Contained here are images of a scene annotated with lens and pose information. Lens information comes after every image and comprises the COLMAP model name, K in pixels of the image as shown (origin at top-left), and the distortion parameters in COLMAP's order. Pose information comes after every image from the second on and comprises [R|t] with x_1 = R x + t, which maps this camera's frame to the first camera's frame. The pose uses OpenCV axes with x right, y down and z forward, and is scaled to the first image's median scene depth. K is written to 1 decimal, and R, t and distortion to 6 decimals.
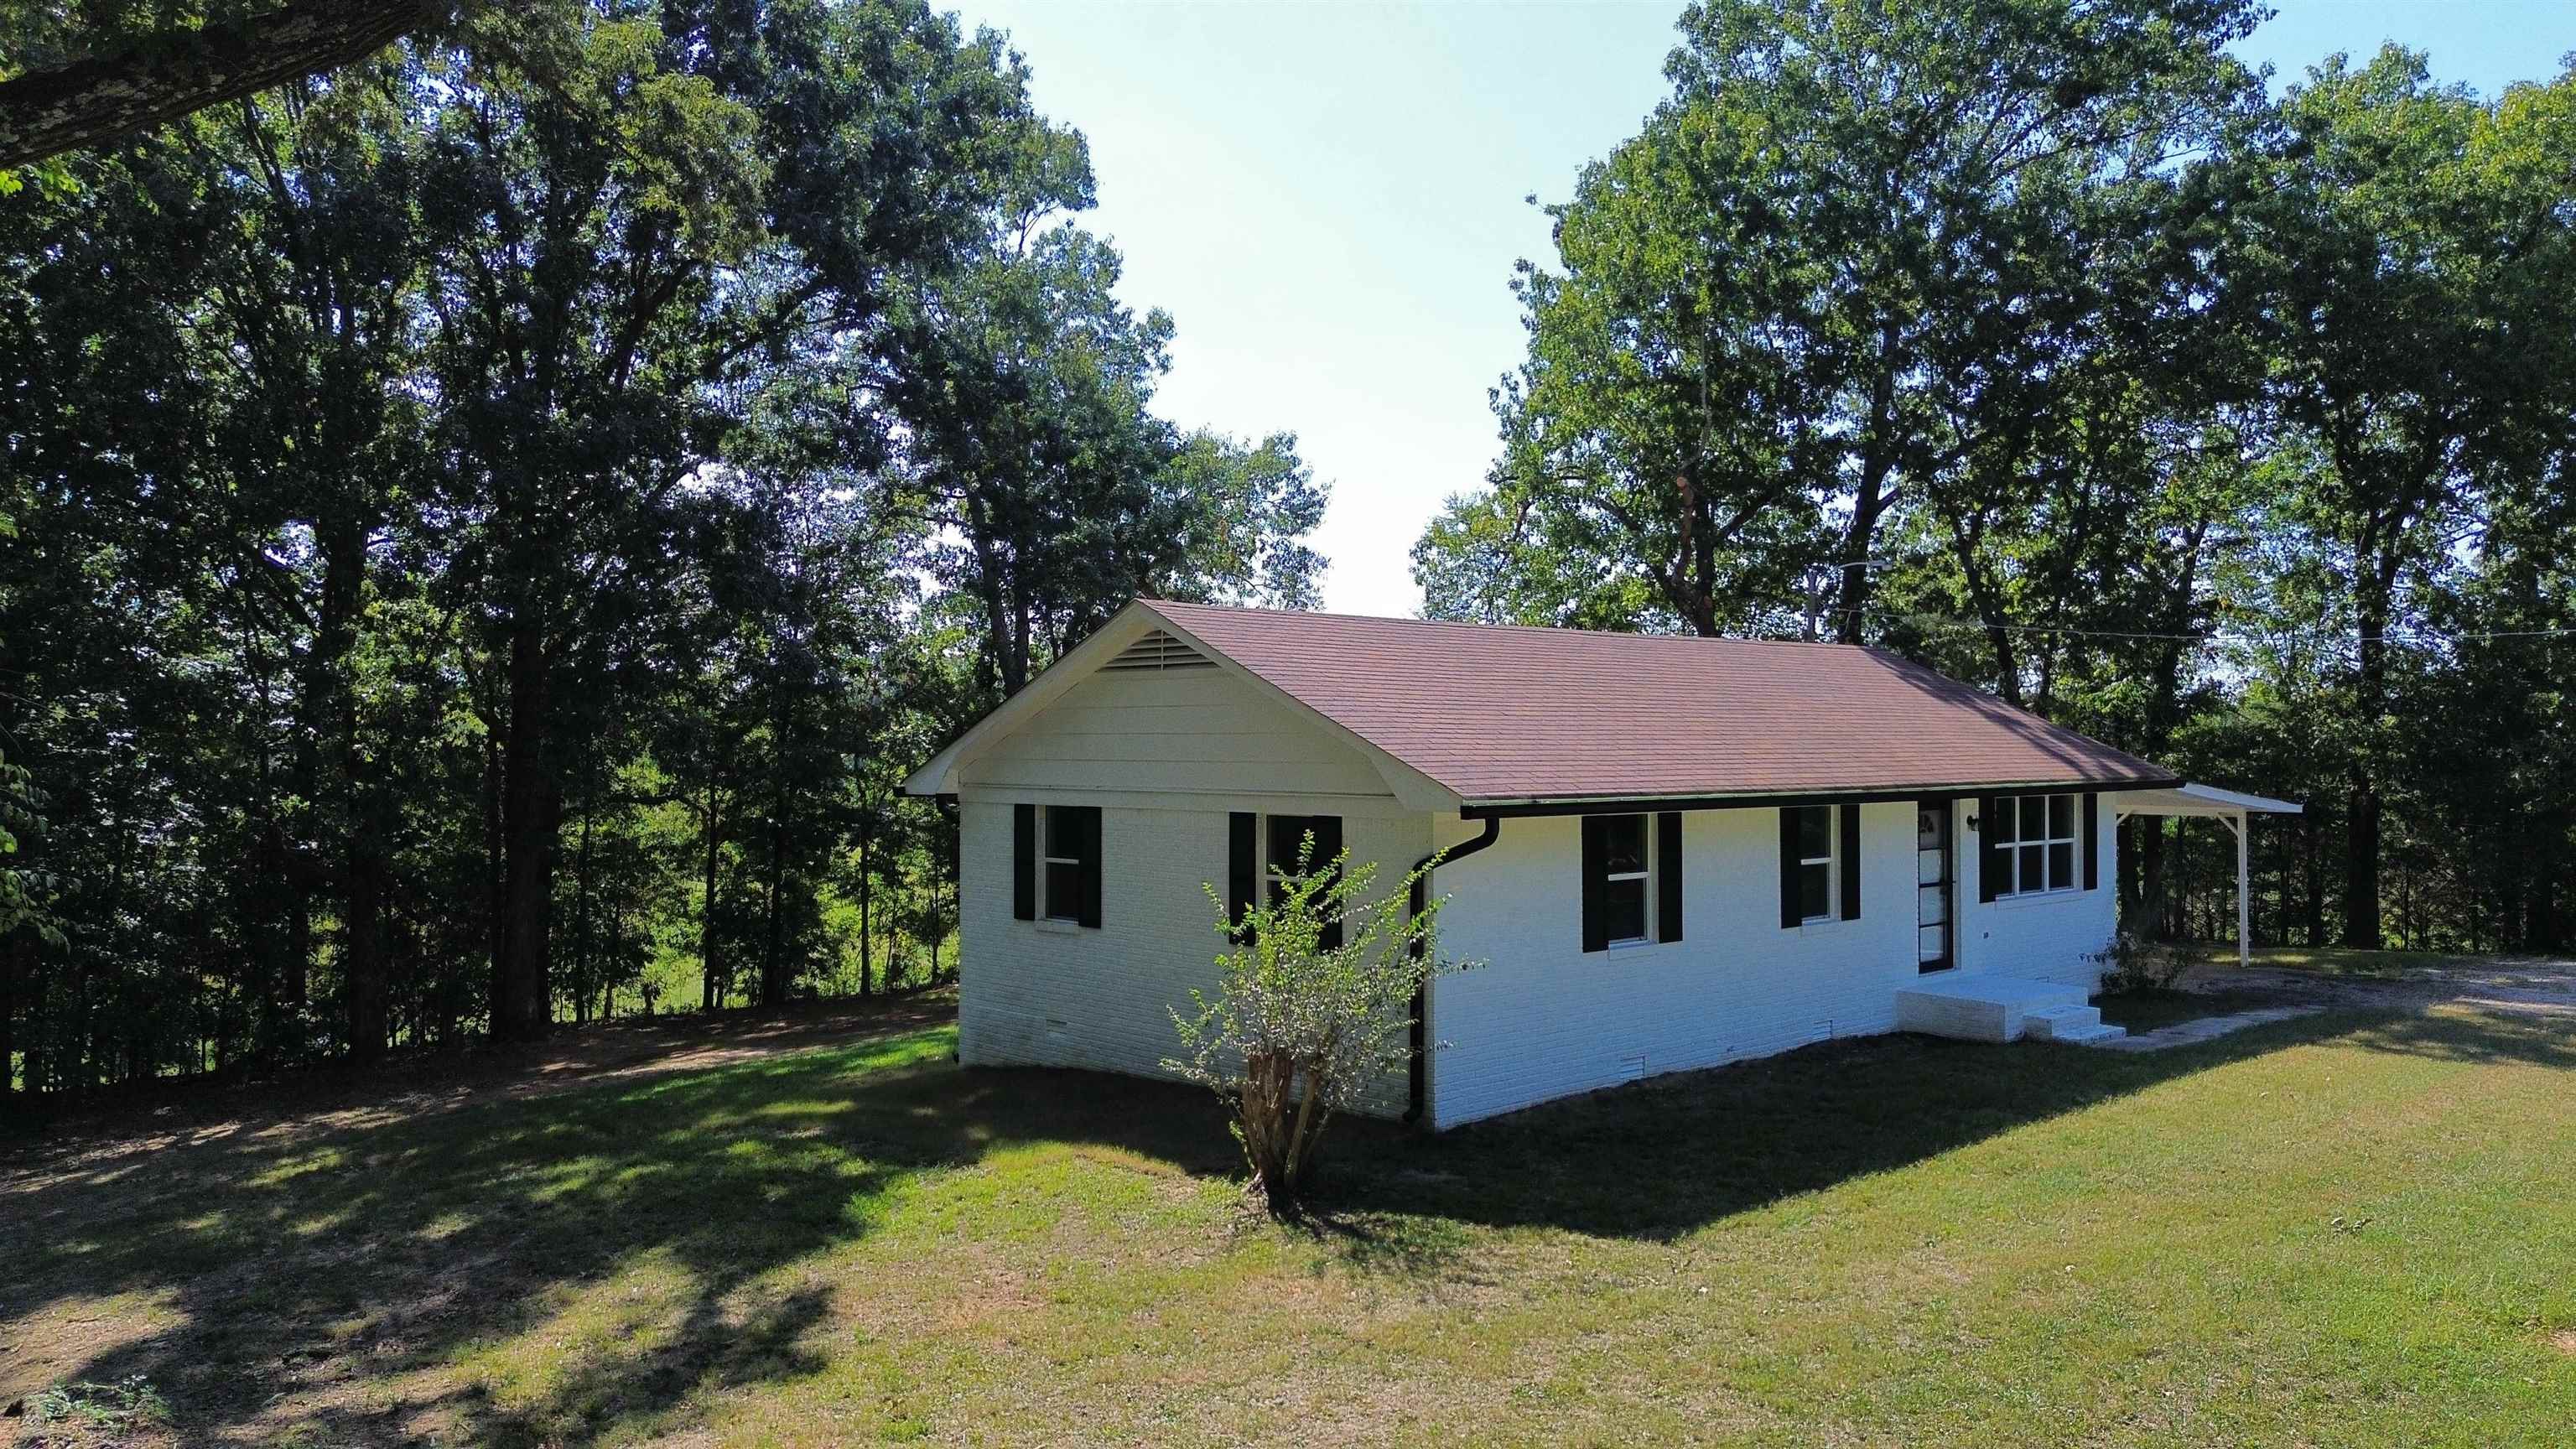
lens RADIAL K [[1786.2, 0, 1288.0], [0, 1786.2, 724.5], [0, 0, 1]] dist [0.060113, -0.051570]
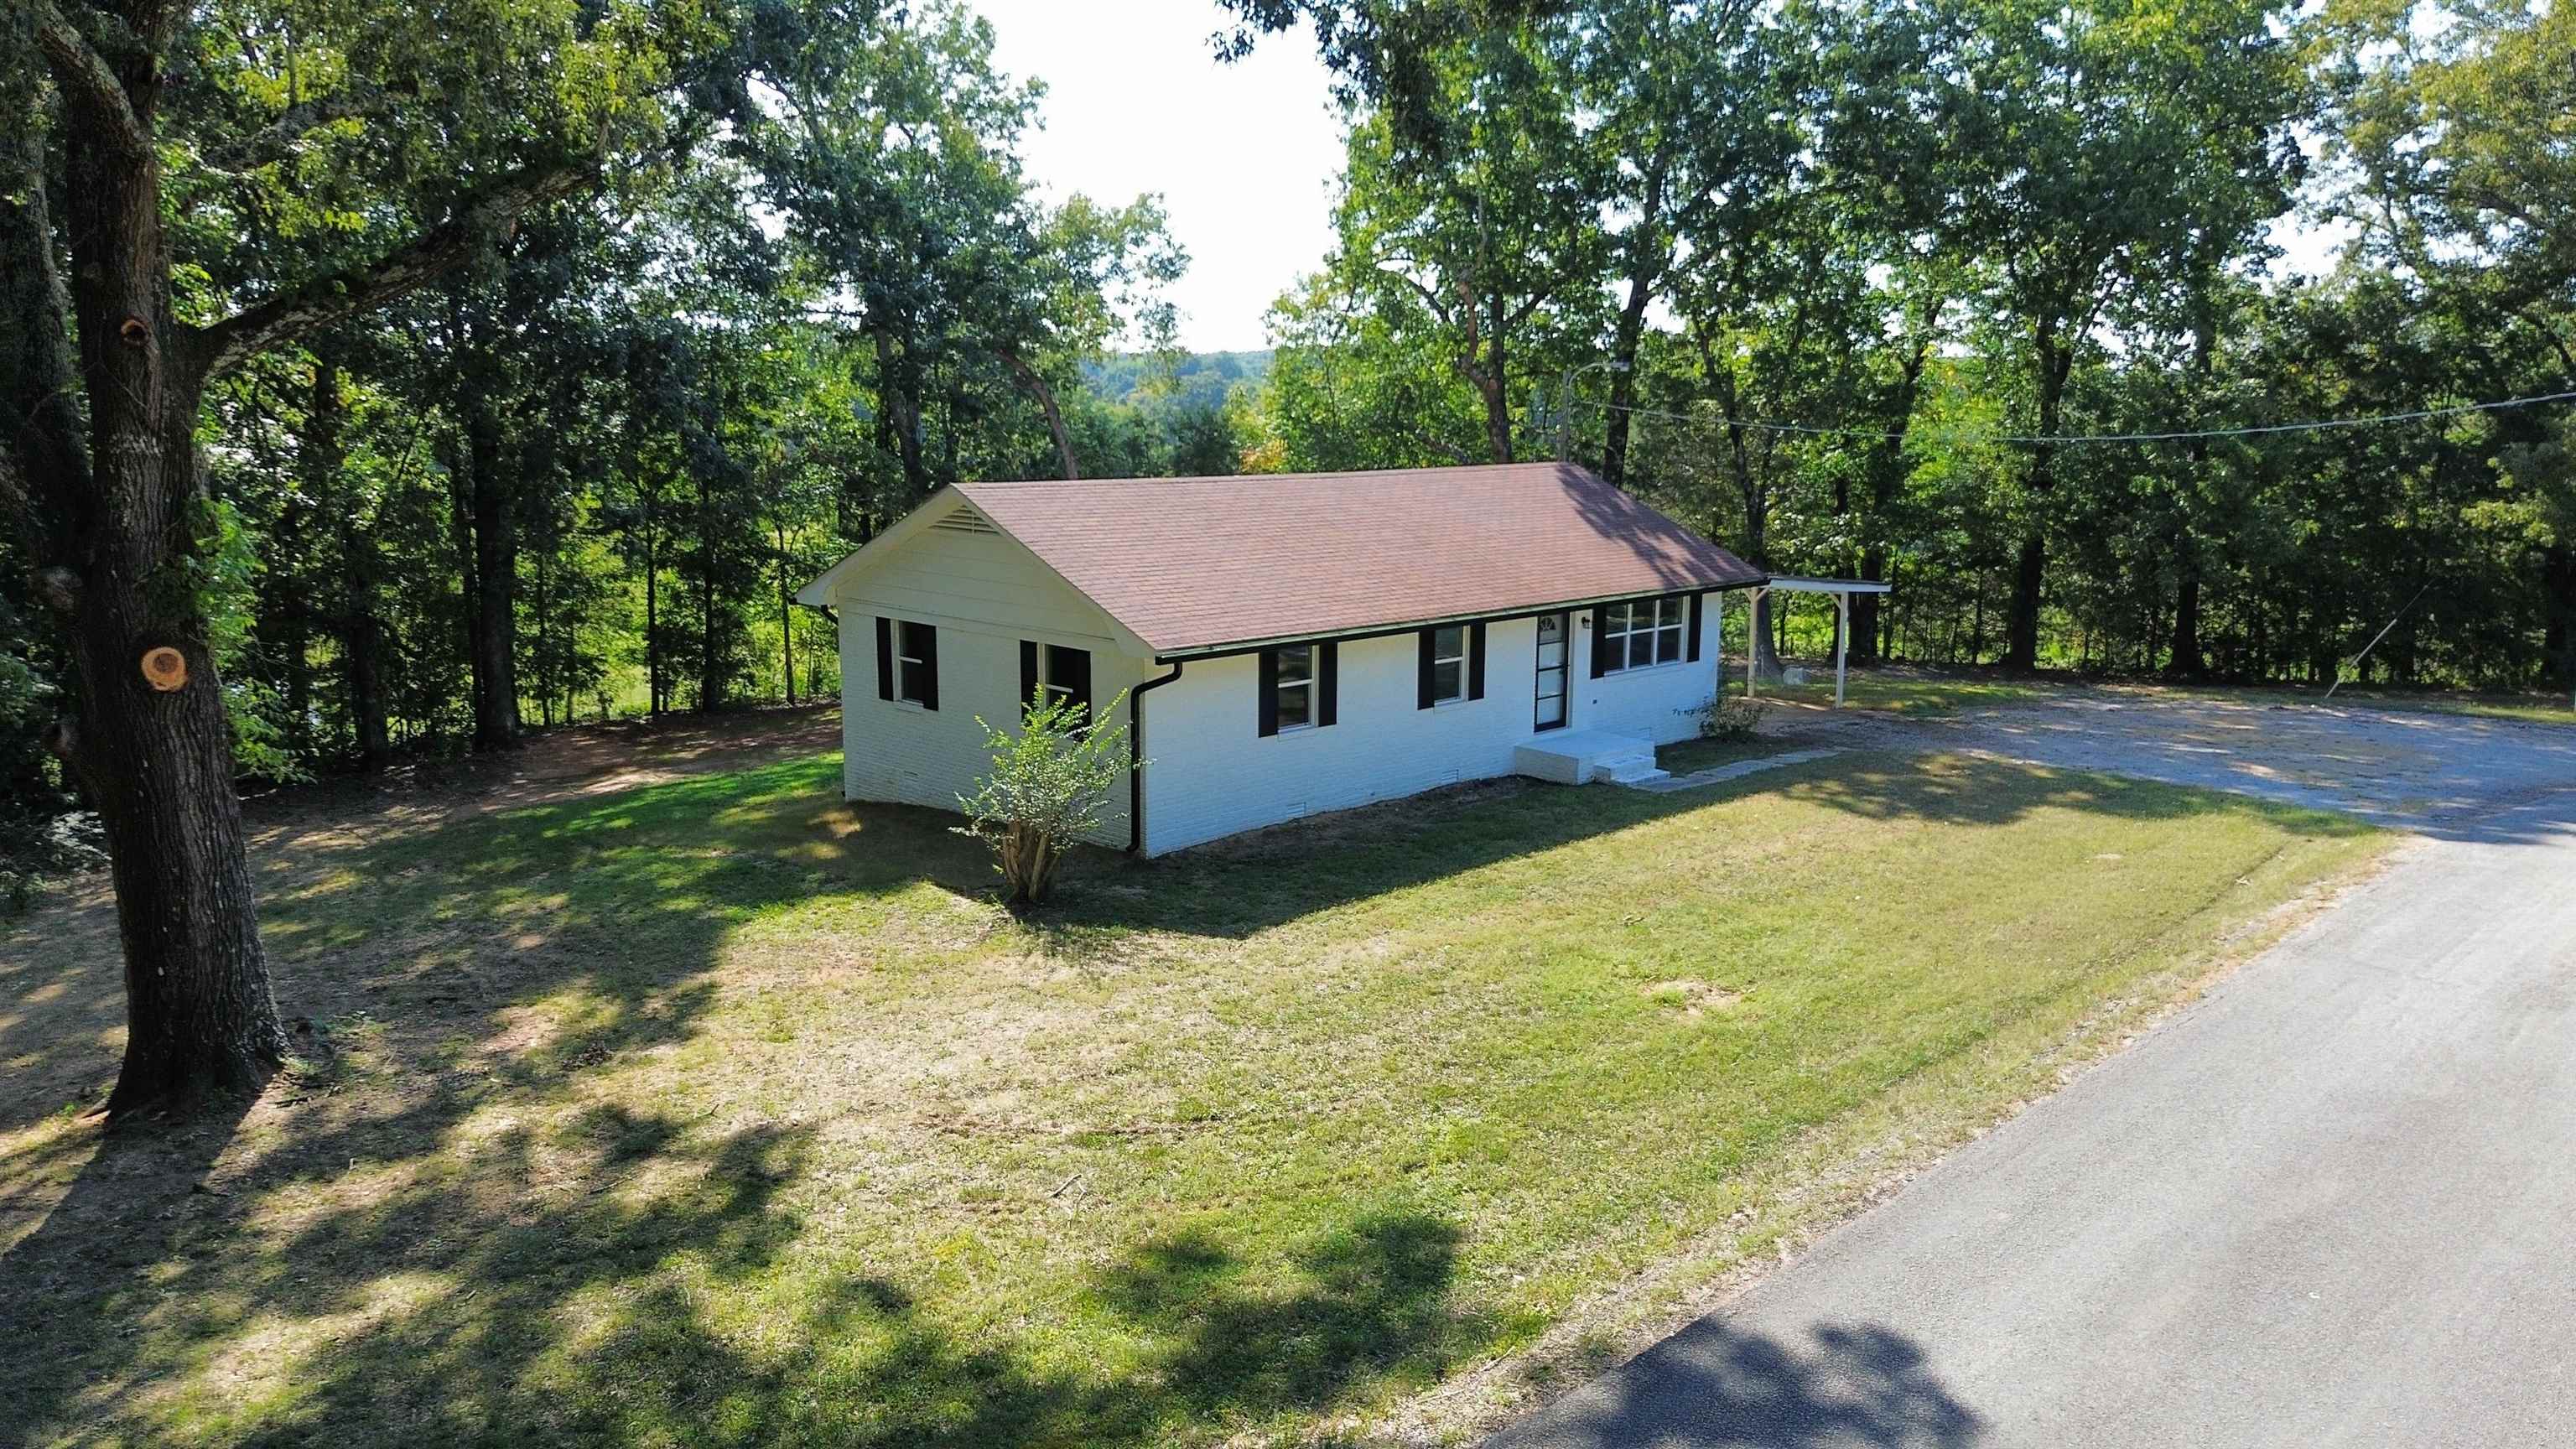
lens RADIAL K [[1786.2, 0, 1288.0], [0, 1786.2, 724.5], [0, 0, 1]] dist [0.060113, -0.051570]
pose [[0.999468, 0.001685, 0.032577, 0.118920], [-0.007875, 0.981589, 0.190841, -0.139453], [-0.031656, -0.190996, 0.981080, -0.380499]]
